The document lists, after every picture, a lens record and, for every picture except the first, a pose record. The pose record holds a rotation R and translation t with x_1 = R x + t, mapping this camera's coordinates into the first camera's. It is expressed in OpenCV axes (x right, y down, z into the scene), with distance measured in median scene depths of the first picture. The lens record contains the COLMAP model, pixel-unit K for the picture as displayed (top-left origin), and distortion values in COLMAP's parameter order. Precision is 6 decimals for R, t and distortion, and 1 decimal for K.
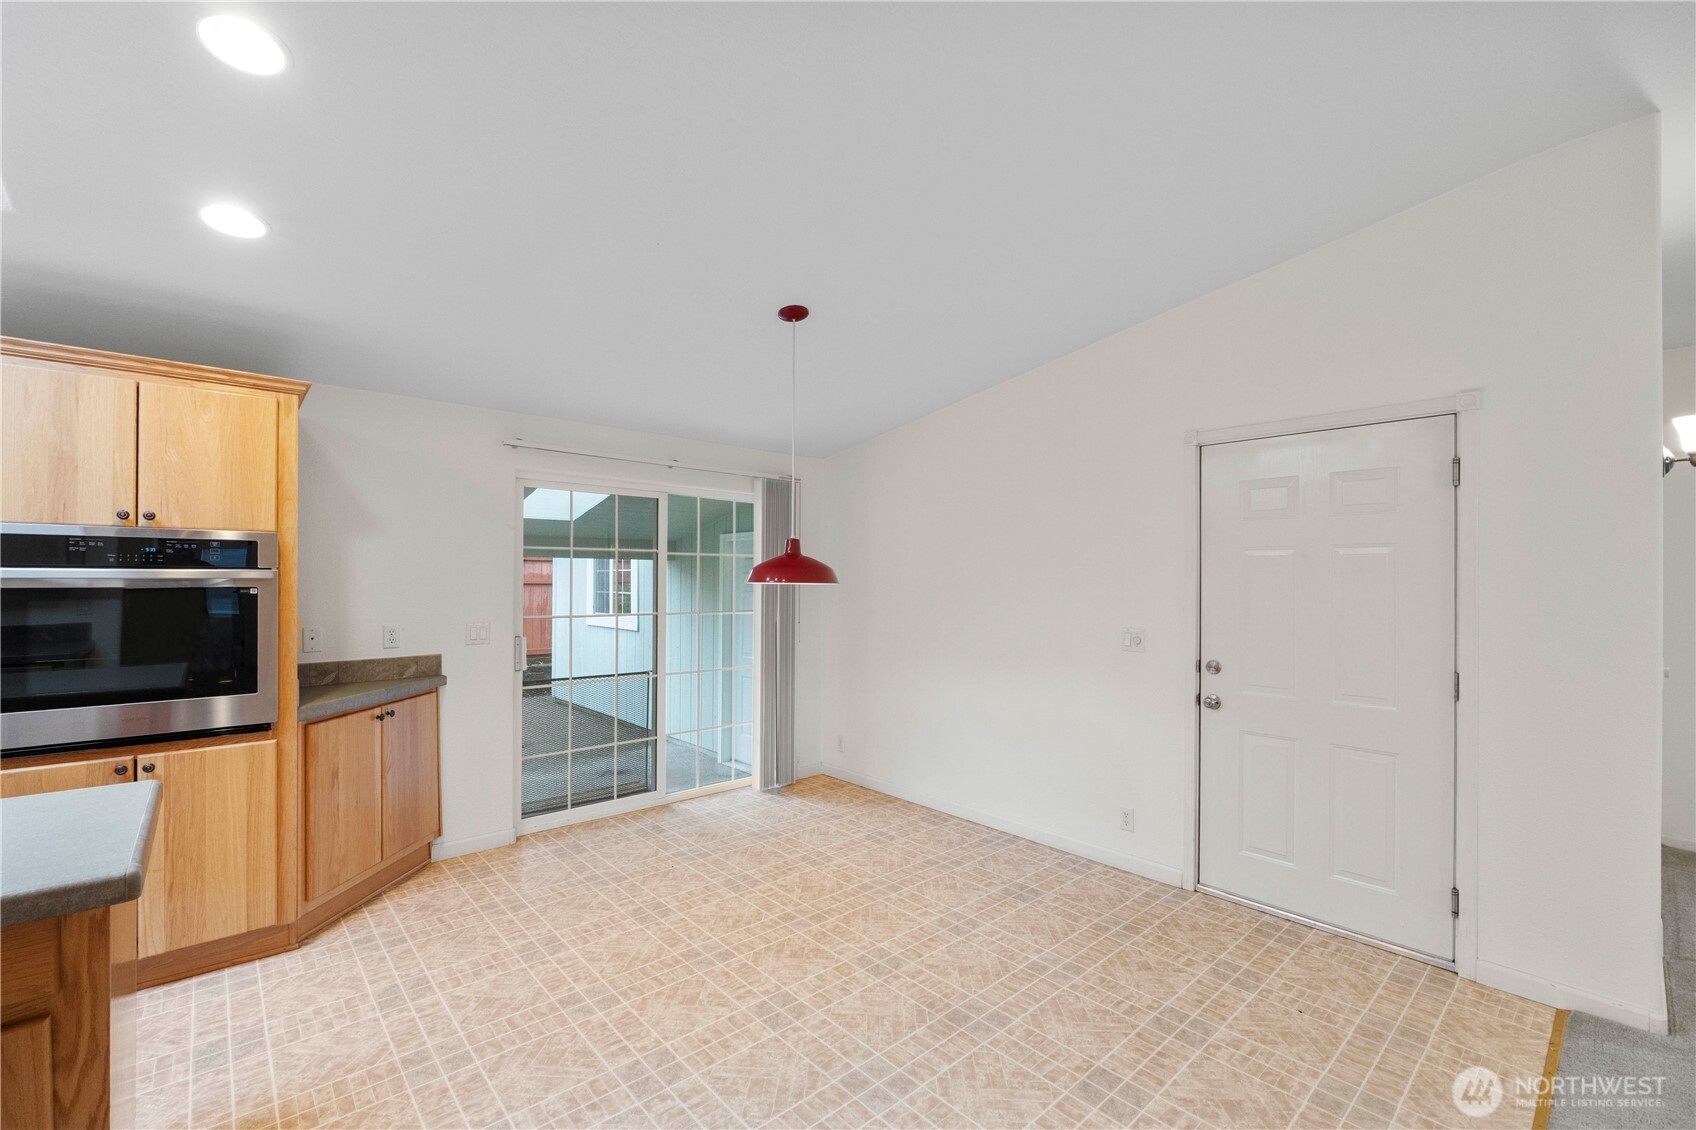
lens RADIAL K [[716.2, 0, 835.7], [0, 716.2, 576.4], [0, 0, 1]] dist [-0.009392, -0.000237]
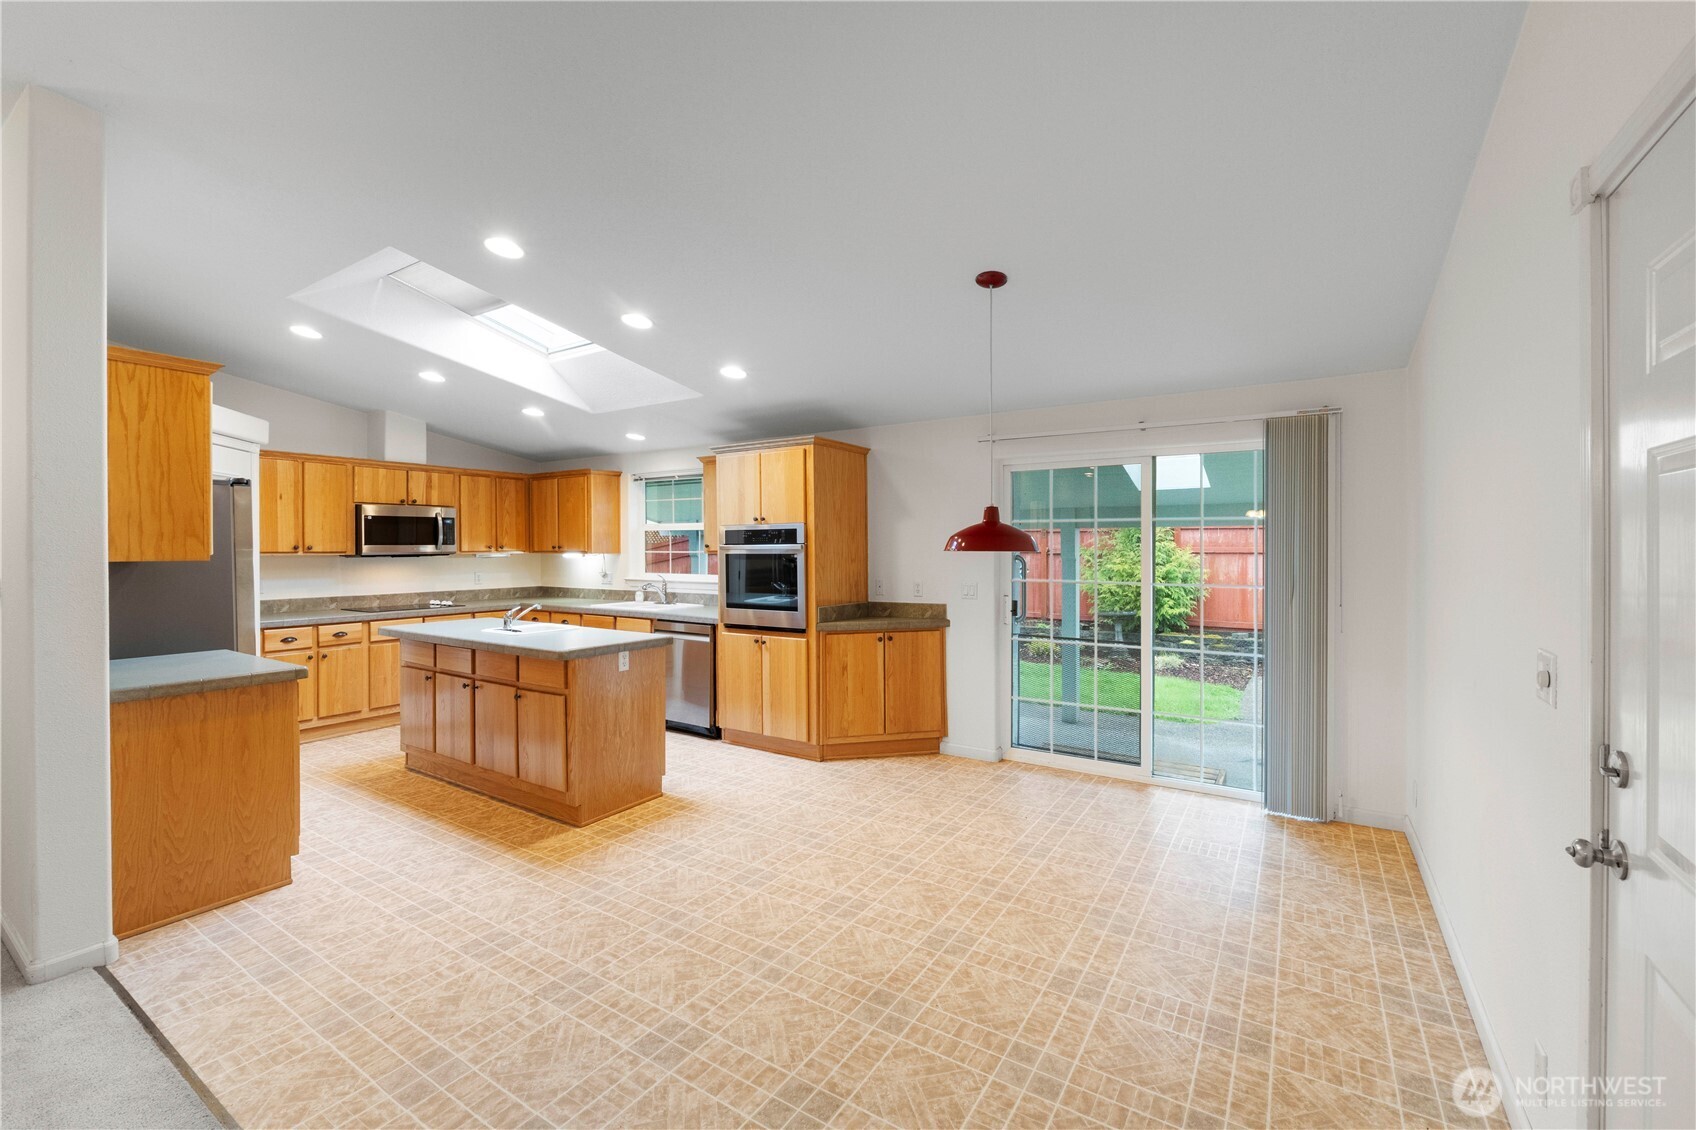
lens RADIAL K [[705.0, 0, 845.0], [0, 705.0, 552.8], [0, 0, 1]] dist [-0.008435, -0.000103]
pose [[0.272268, 0.000190, -0.962221, 0.829843], [0.007271, 0.999971, 0.002255, 0.007879], [0.962194, -0.007610, 0.272259, 0.535186]]
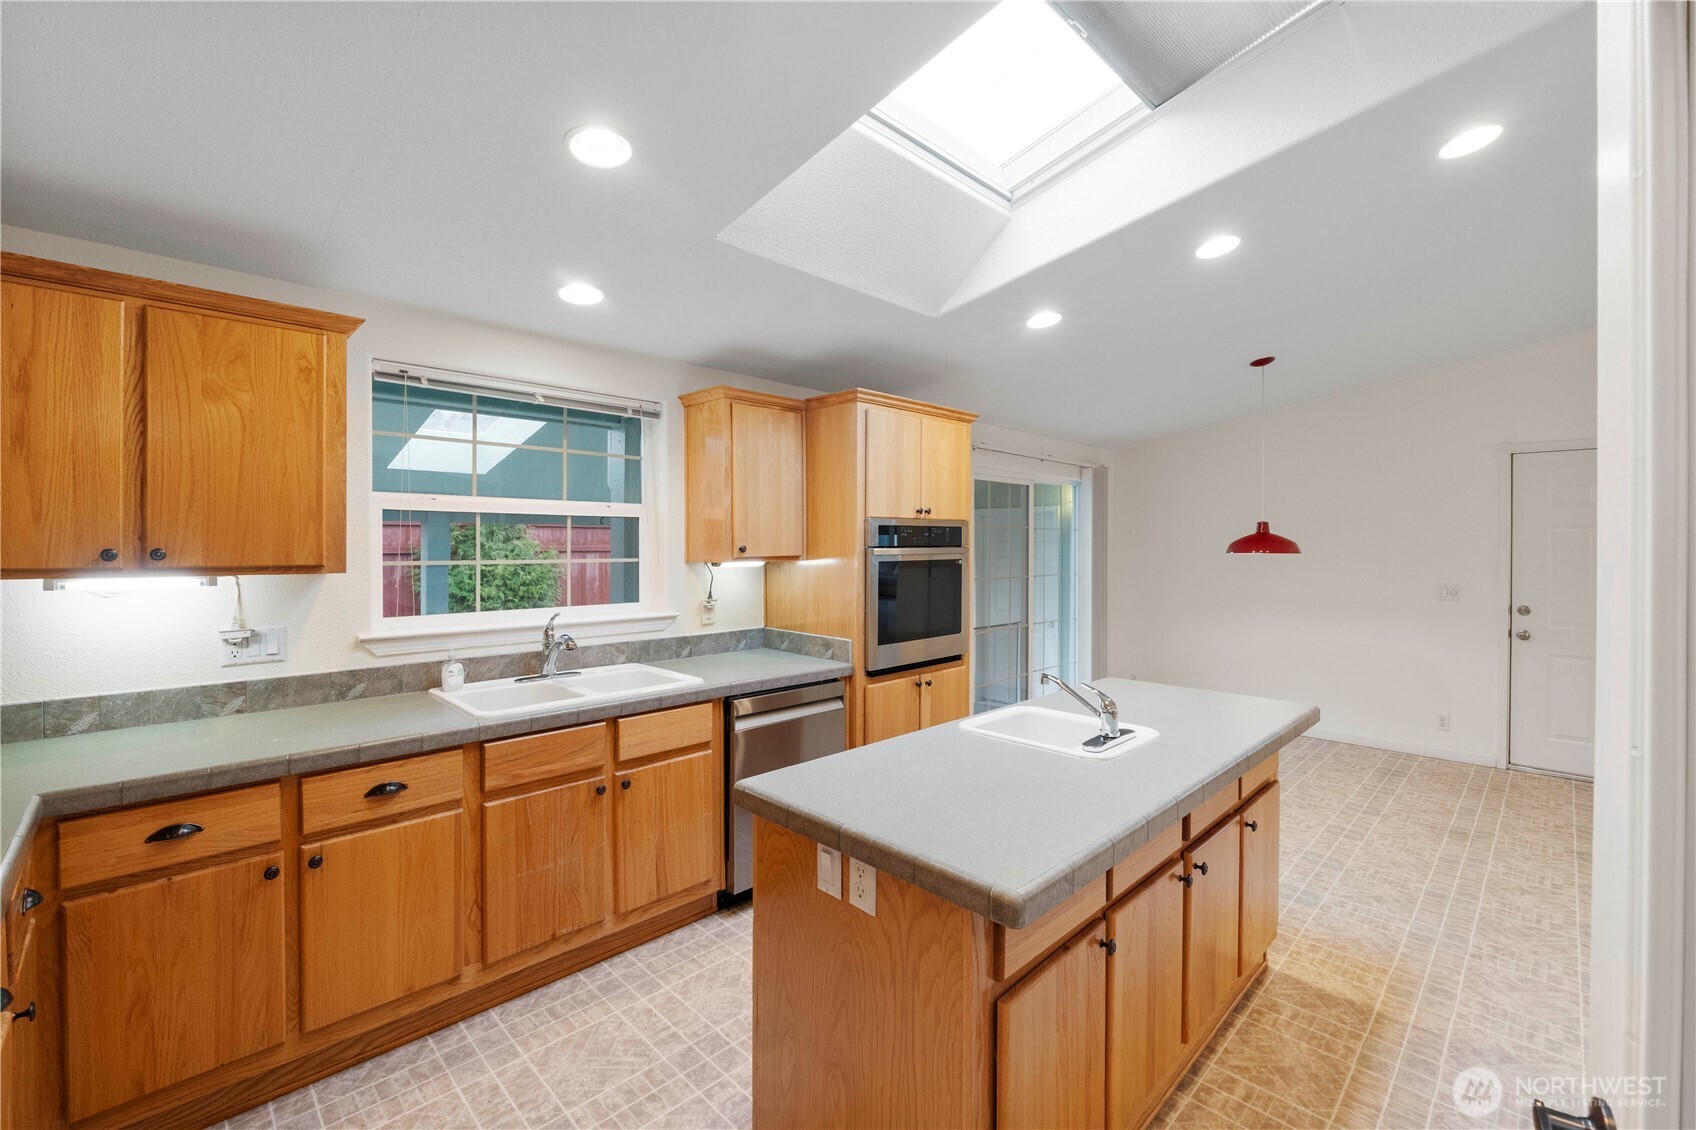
lens RADIAL K [[716.6, 0, 821.5], [0, 716.6, 544.9], [0, 0, 1]] dist [-0.015401, 0.000362]
pose [[0.999209, -0.004364, 0.039517, -0.985851], [0.003943, 0.999935, 0.010721, -0.025704], [-0.039562, -0.010557, 0.999161, -0.370537]]
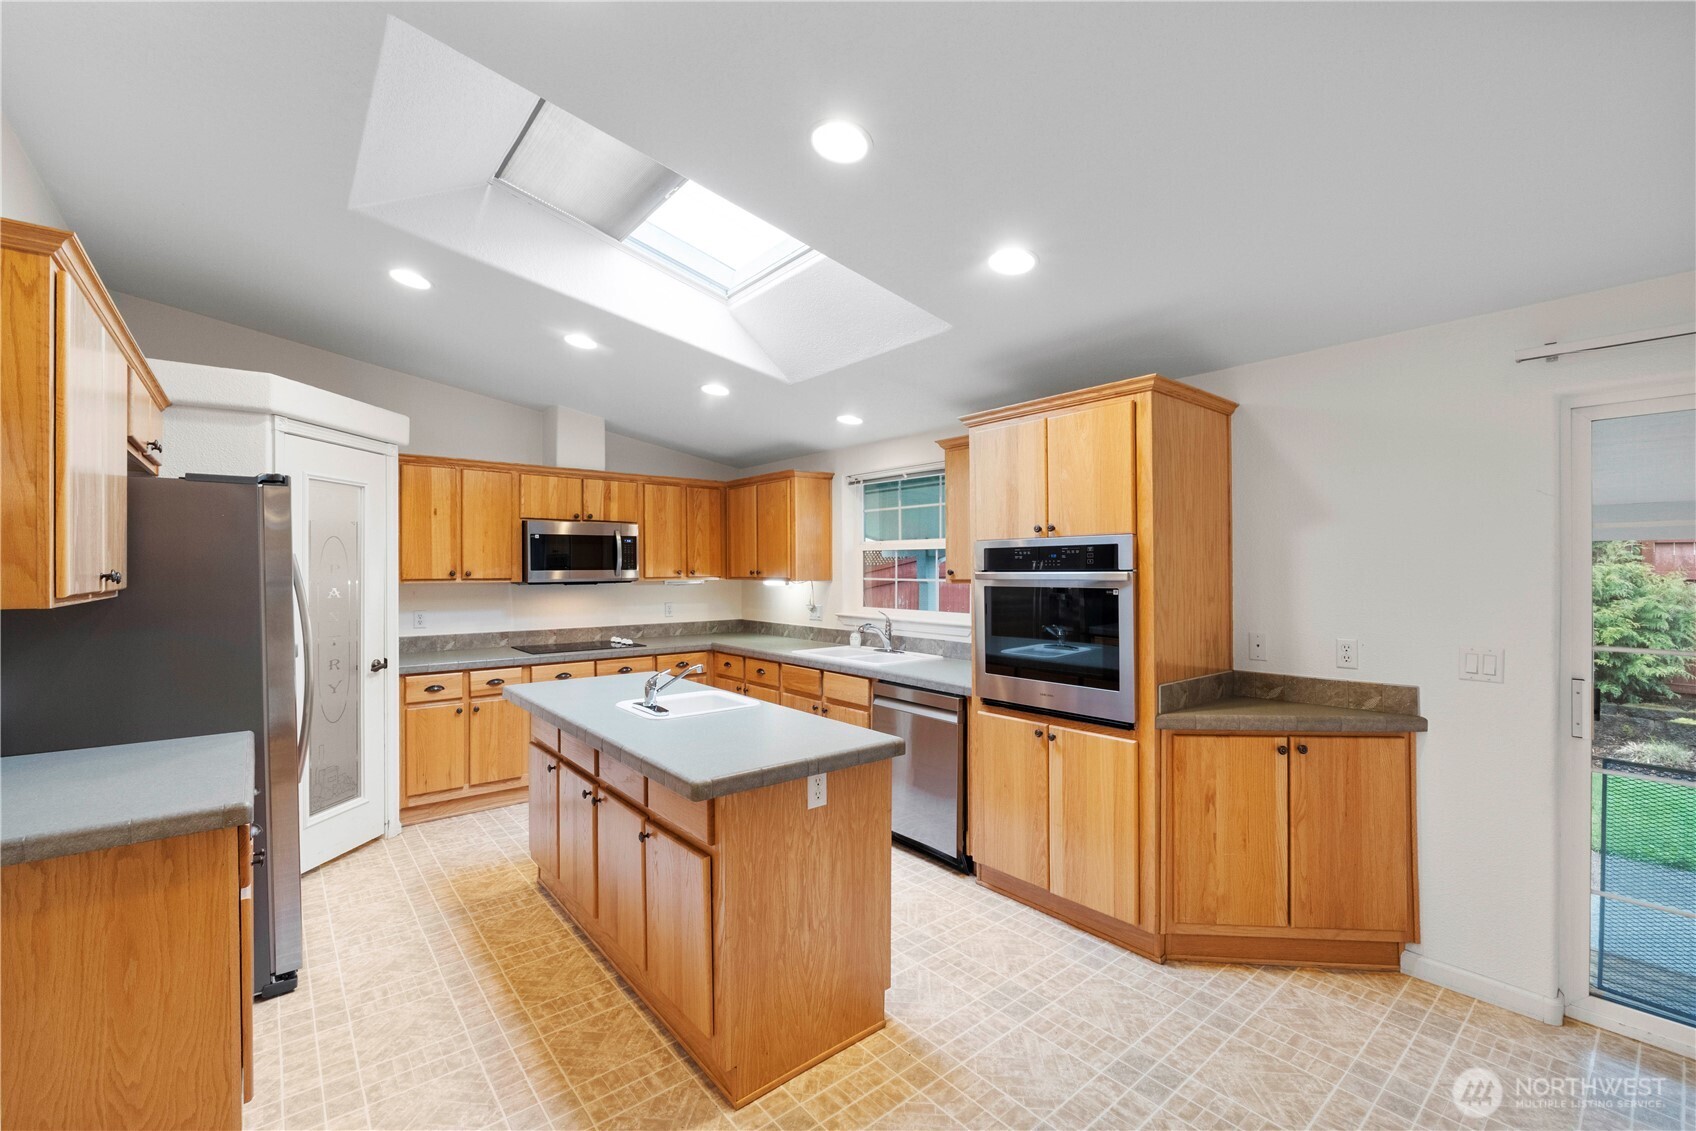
lens RADIAL K [[705.7, 0, 849.3], [0, 705.7, 570.3], [0, 0, 1]] dist [-0.008419, -0.000213]
pose [[-0.027907, -0.004428, -0.999601, 0.189801], [0.004979, 0.999977, -0.004569, -0.007480], [0.999598, -0.005105, -0.027884, 0.547118]]
